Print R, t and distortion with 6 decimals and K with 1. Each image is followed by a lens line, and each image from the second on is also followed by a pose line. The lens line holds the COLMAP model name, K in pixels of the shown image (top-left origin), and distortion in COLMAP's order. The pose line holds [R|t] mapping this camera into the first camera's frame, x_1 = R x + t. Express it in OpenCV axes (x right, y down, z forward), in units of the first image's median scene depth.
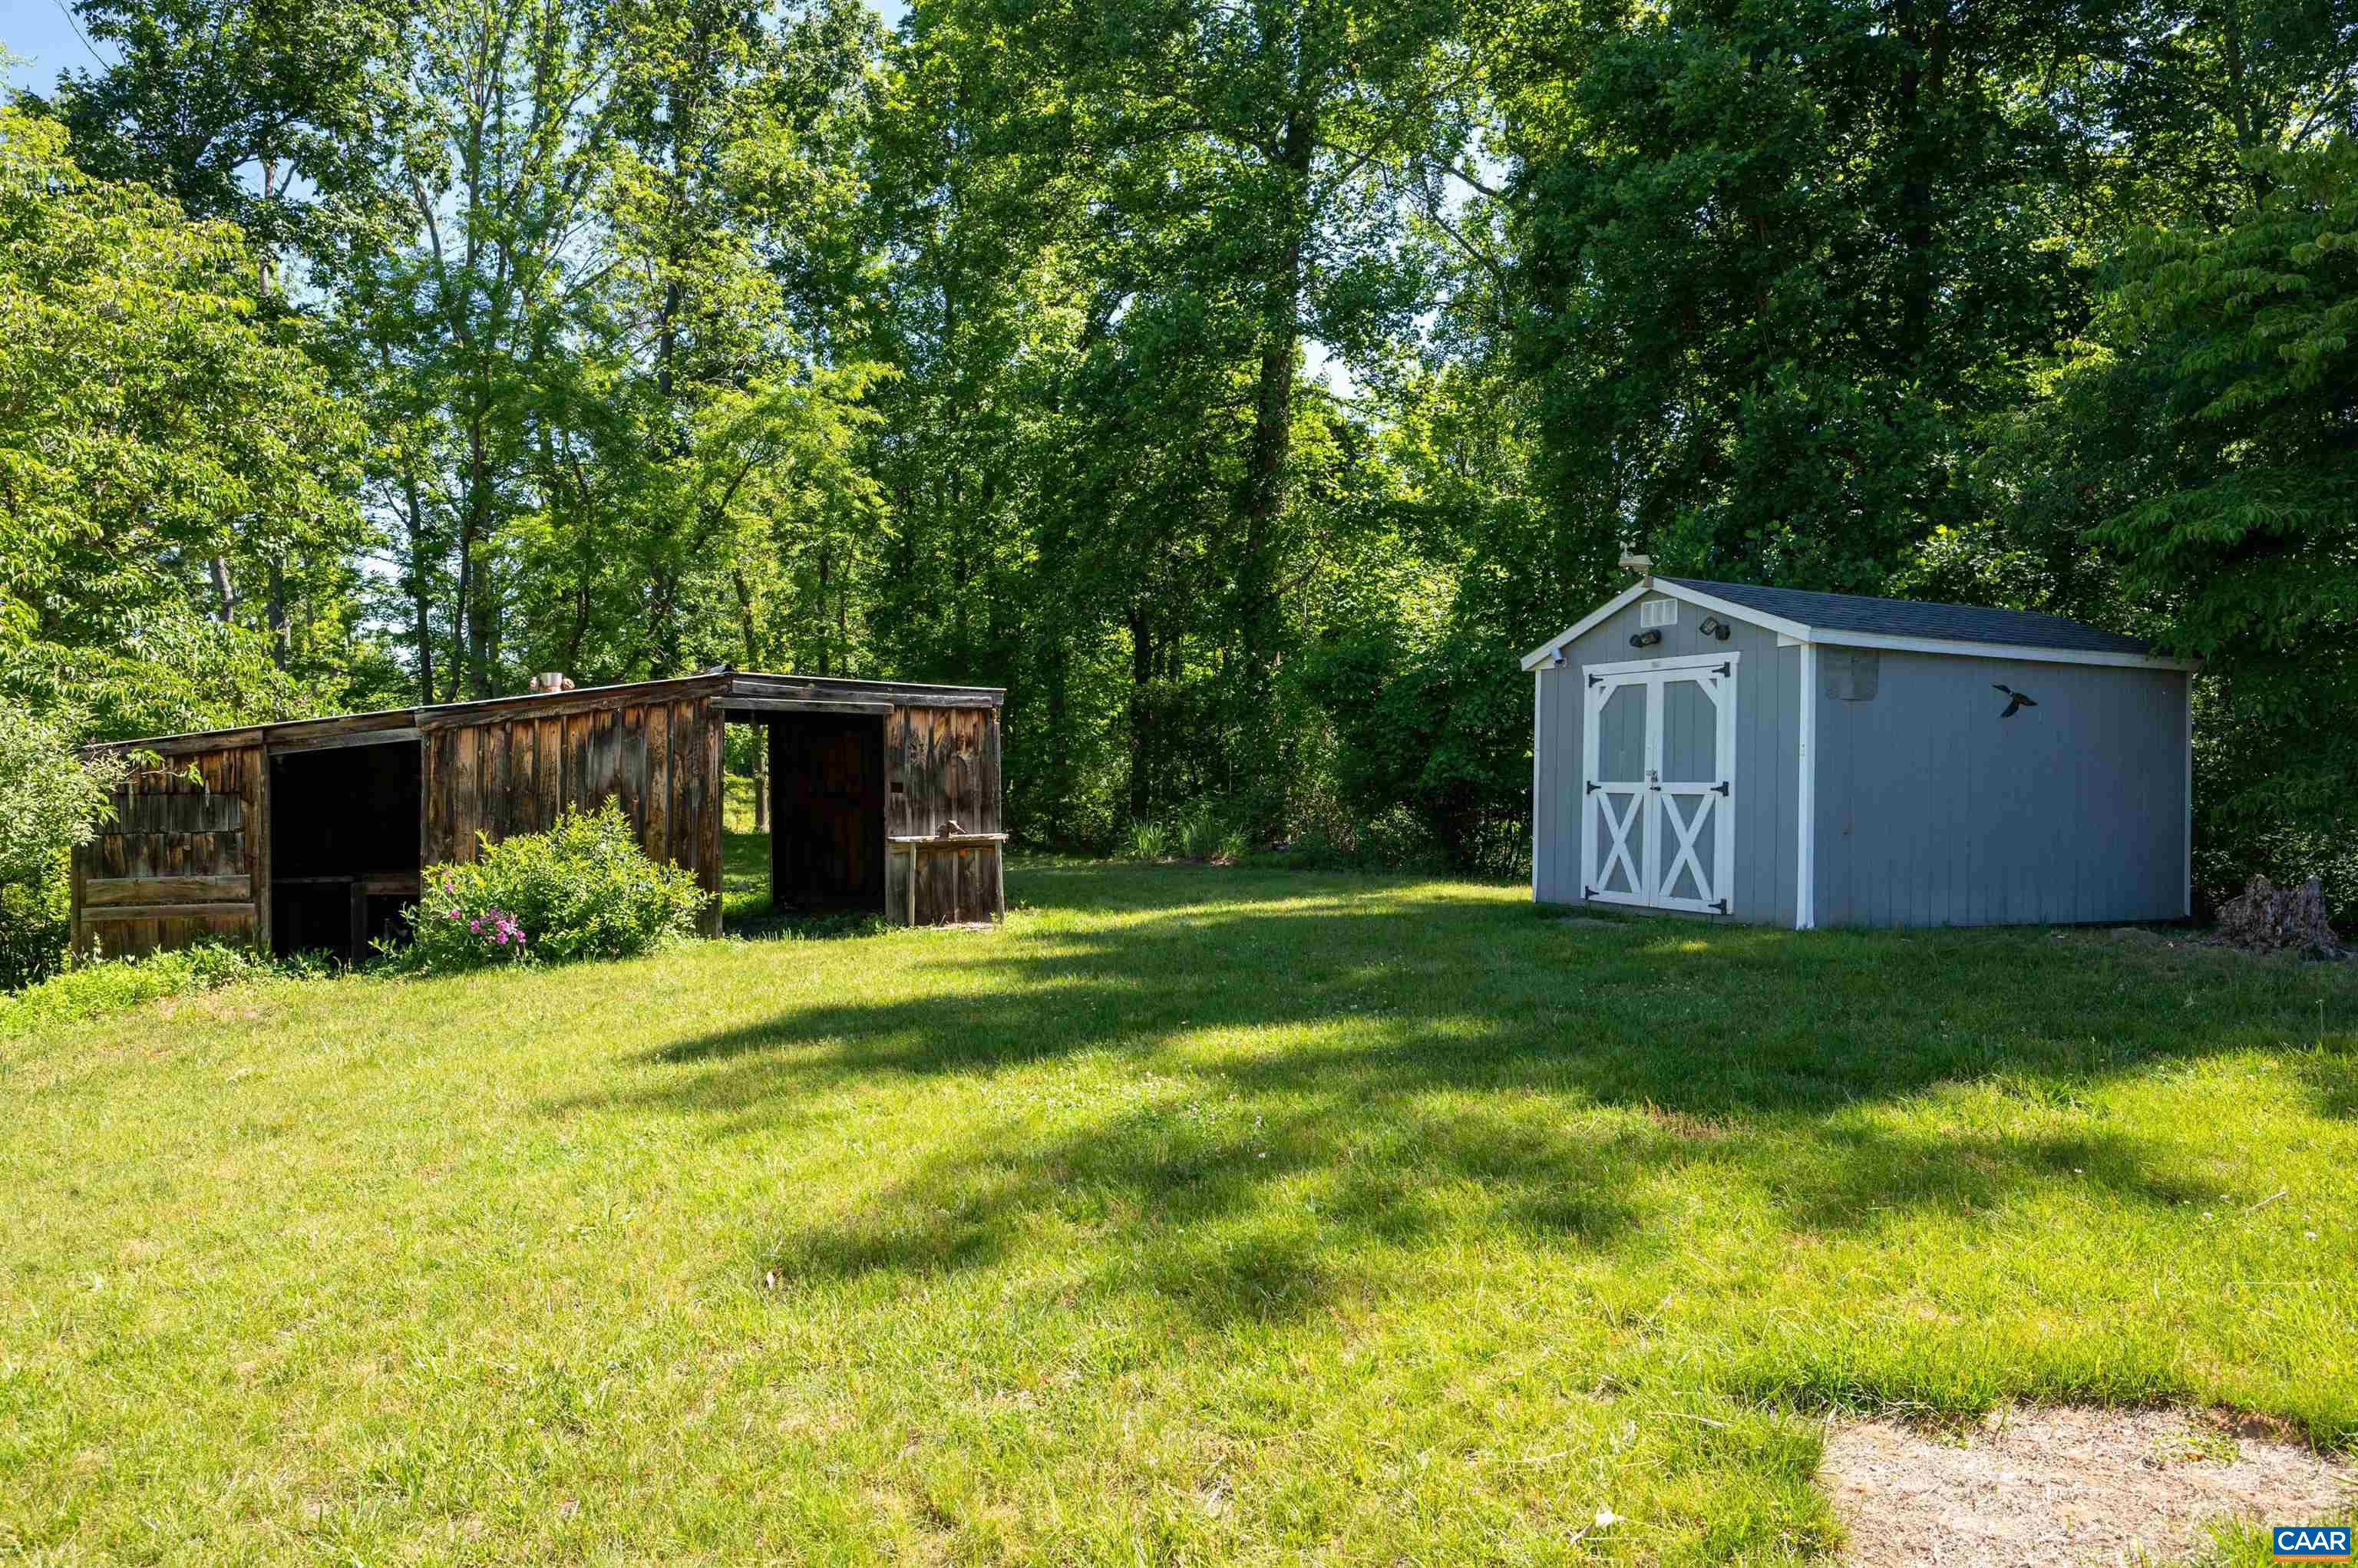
lens RADIAL K [[1626.1, 0, 1179.0], [0, 1626.1, 784.0], [0, 0, 1]] dist [-0.017327, 0.001923]
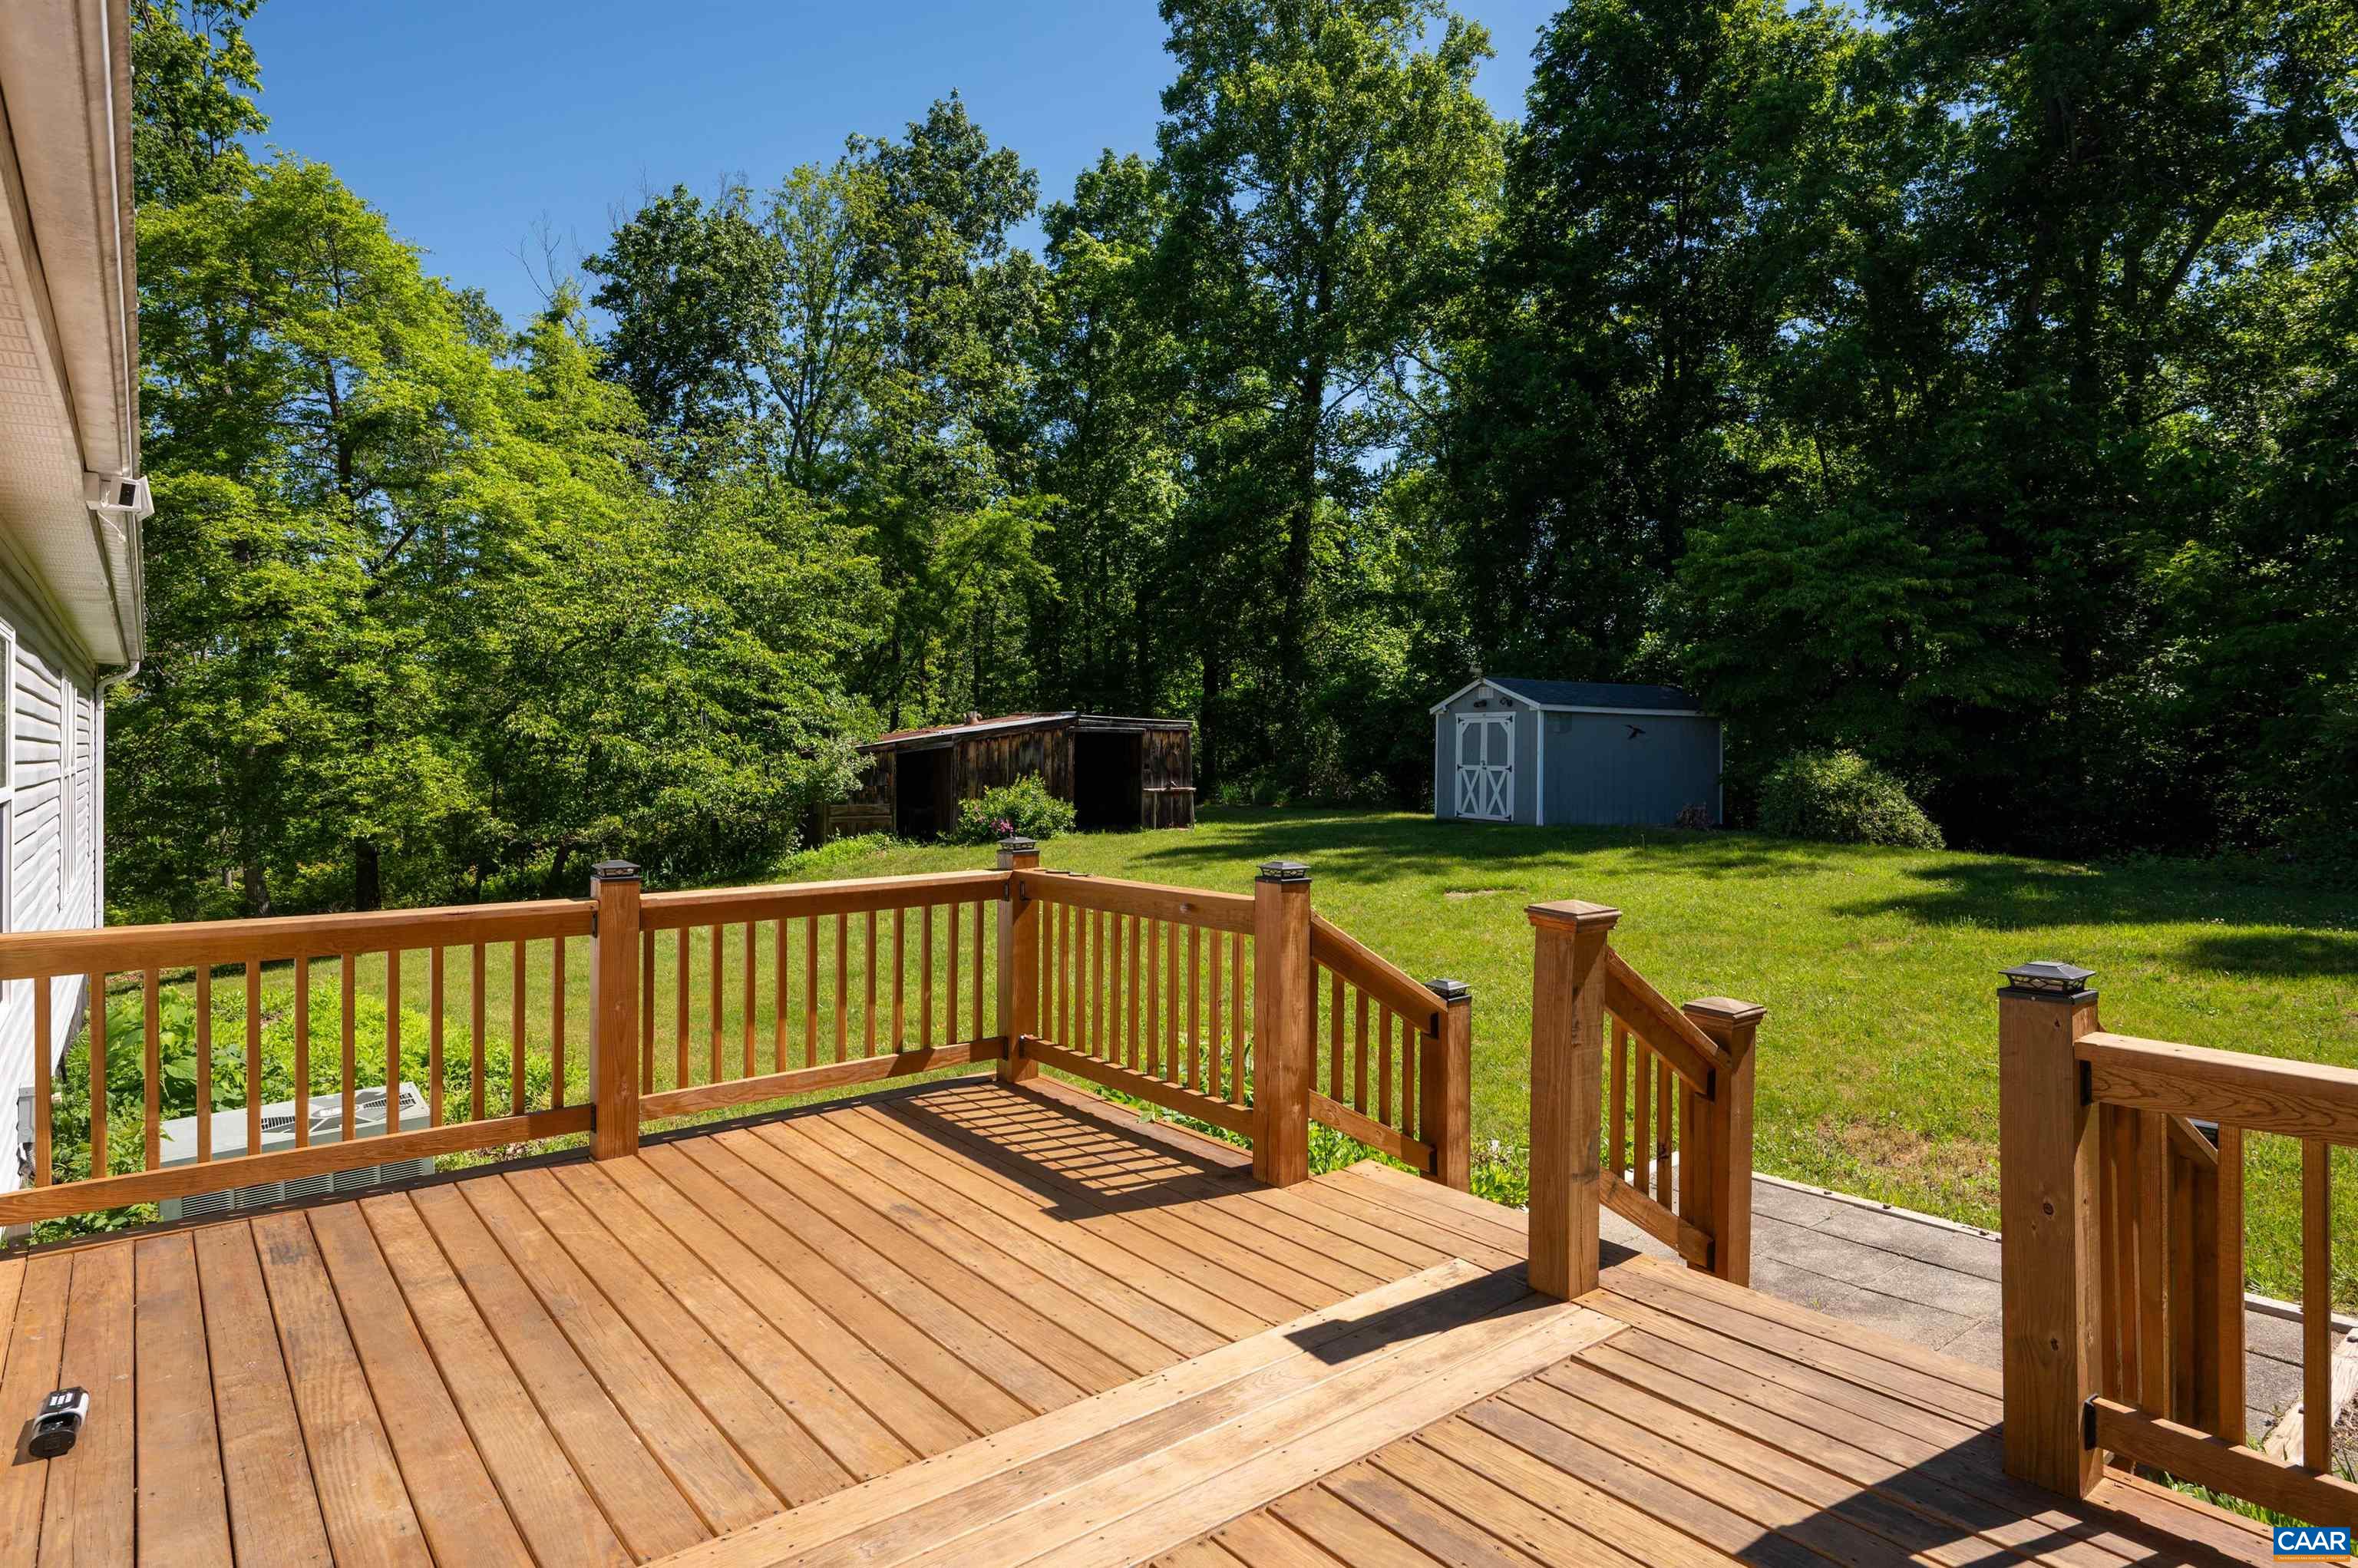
lens RADIAL K [[1342.4, 0, 1175.1], [0, 1342.4, 716.6], [0, 0, 1]] dist [-0.006284, -0.001045]
pose [[0.999848, 0.000999, -0.017415, -0.110544], [-0.001464, 0.999643, -0.026682, -0.018213], [0.017382, 0.026703, 0.999492, -0.884345]]
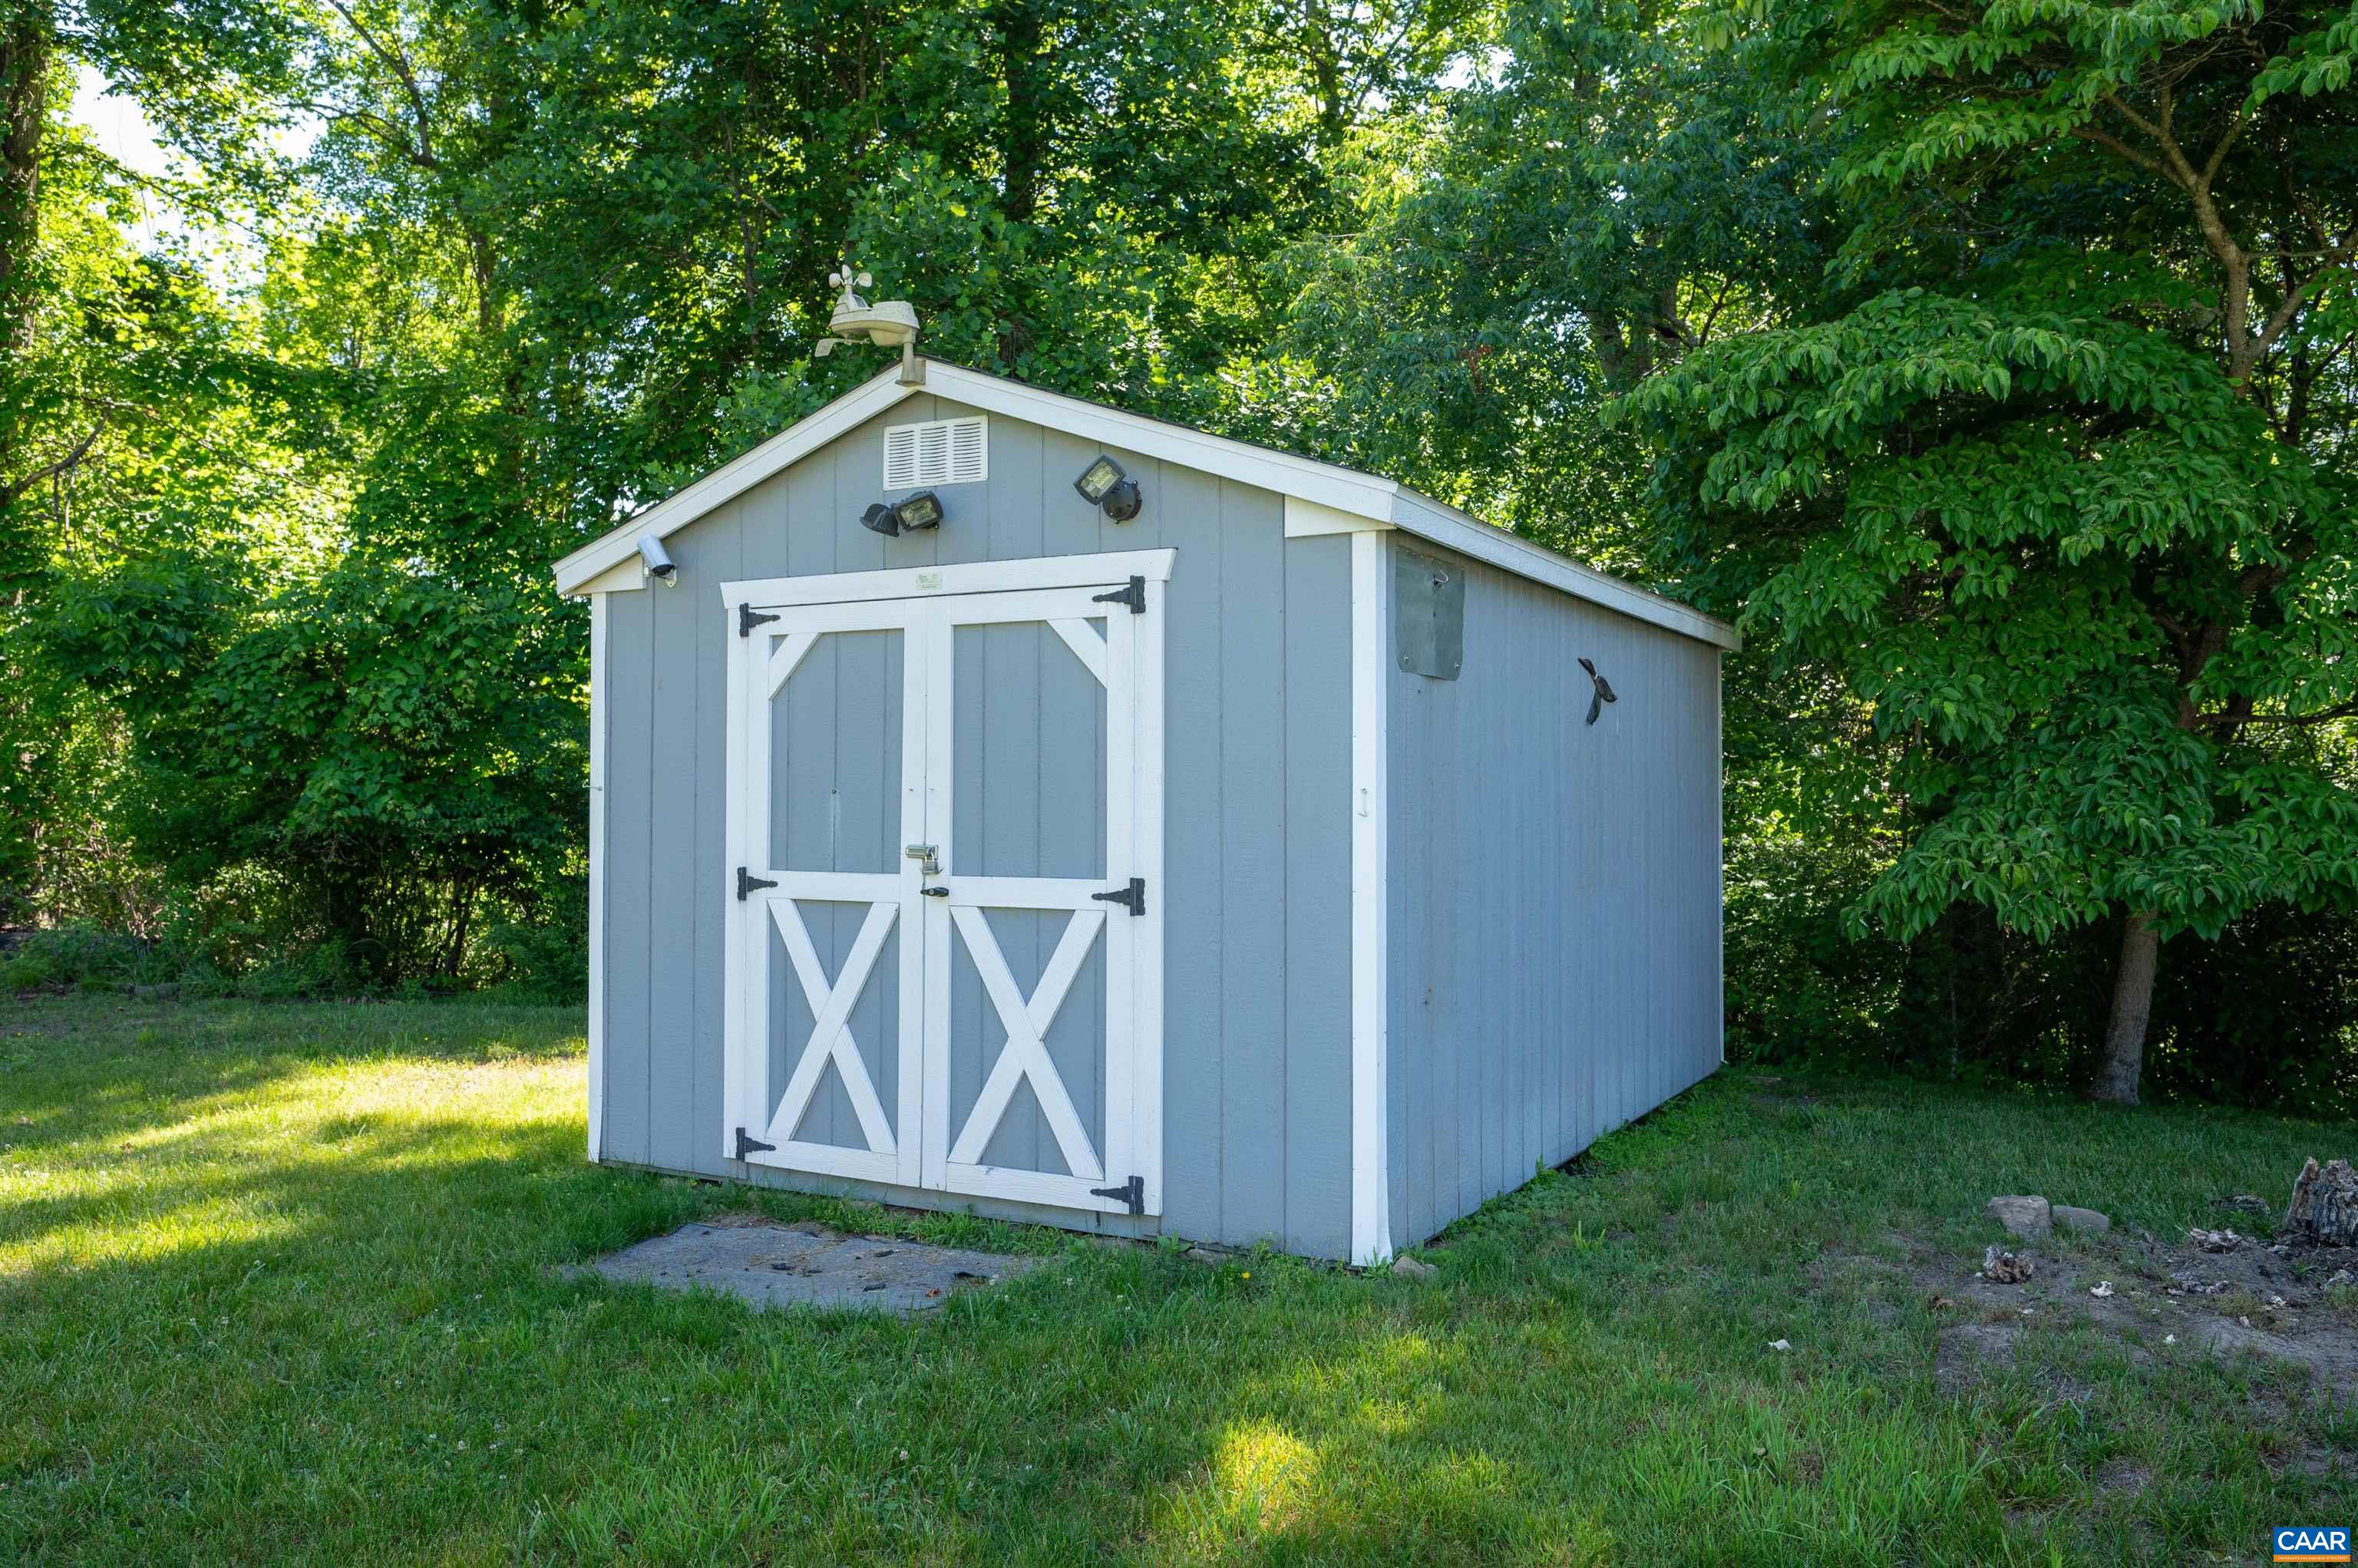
lens RADIAL K [[1796.6, 0, 1179.0], [0, 1796.6, 784.0], [0, 0, 1]] dist [0.004171, -0.006897]
pose [[0.822744, -0.006068, 0.568379, 0.087261], [0.007982, 0.999968, -0.000878, -0.021434], [-0.568356, 0.005259, 0.822766, 0.569331]]
